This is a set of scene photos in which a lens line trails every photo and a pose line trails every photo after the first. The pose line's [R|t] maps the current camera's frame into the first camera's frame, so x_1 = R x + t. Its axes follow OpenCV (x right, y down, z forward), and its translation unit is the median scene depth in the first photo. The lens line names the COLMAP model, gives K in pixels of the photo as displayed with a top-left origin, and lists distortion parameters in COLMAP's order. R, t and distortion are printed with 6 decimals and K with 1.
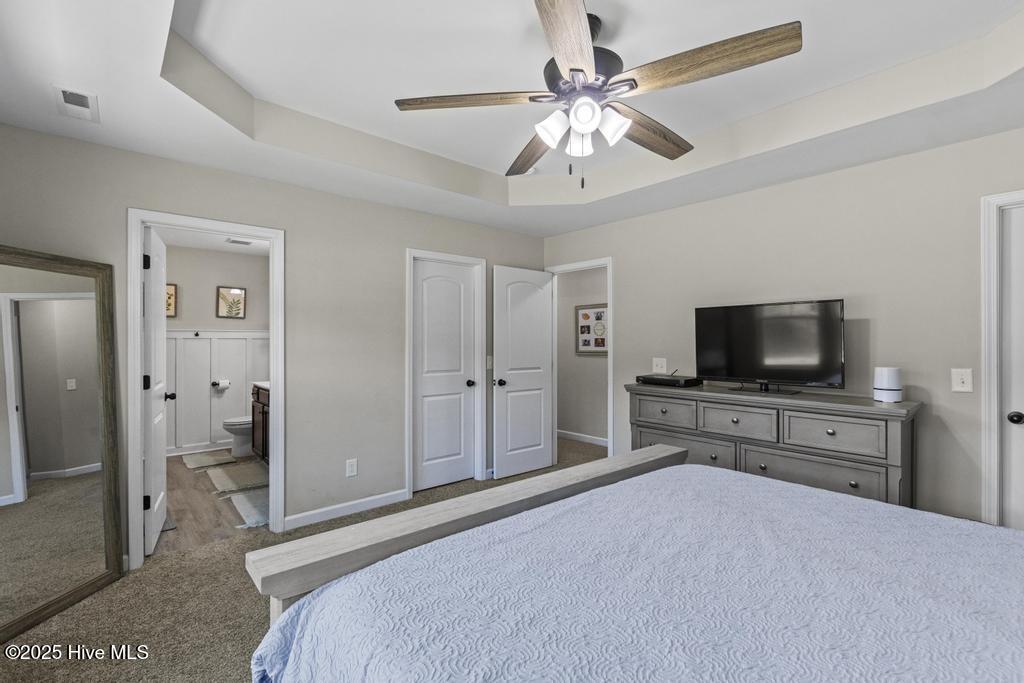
lens RADIAL K [[461.2, 0, 512.0], [0, 461.2, 341.5], [0, 0, 1]] dist [0.002426, 0.000415]
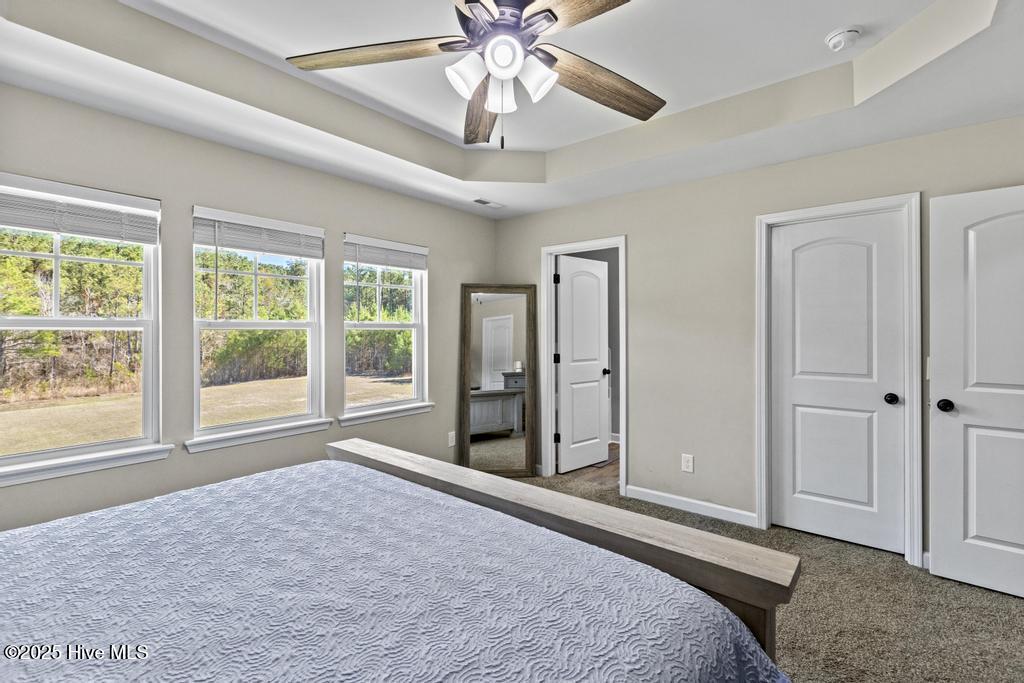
lens RADIAL K [[461.3, 0, 512.6], [0, 461.3, 327.7], [0, 0, 1]] dist [0.000595, 0.000151]
pose [[0.162724, -0.007413, -0.986644, 0.591121], [-0.000260, 0.999971, -0.007556, -0.000201], [0.986672, 0.001486, 0.162717, 0.530601]]
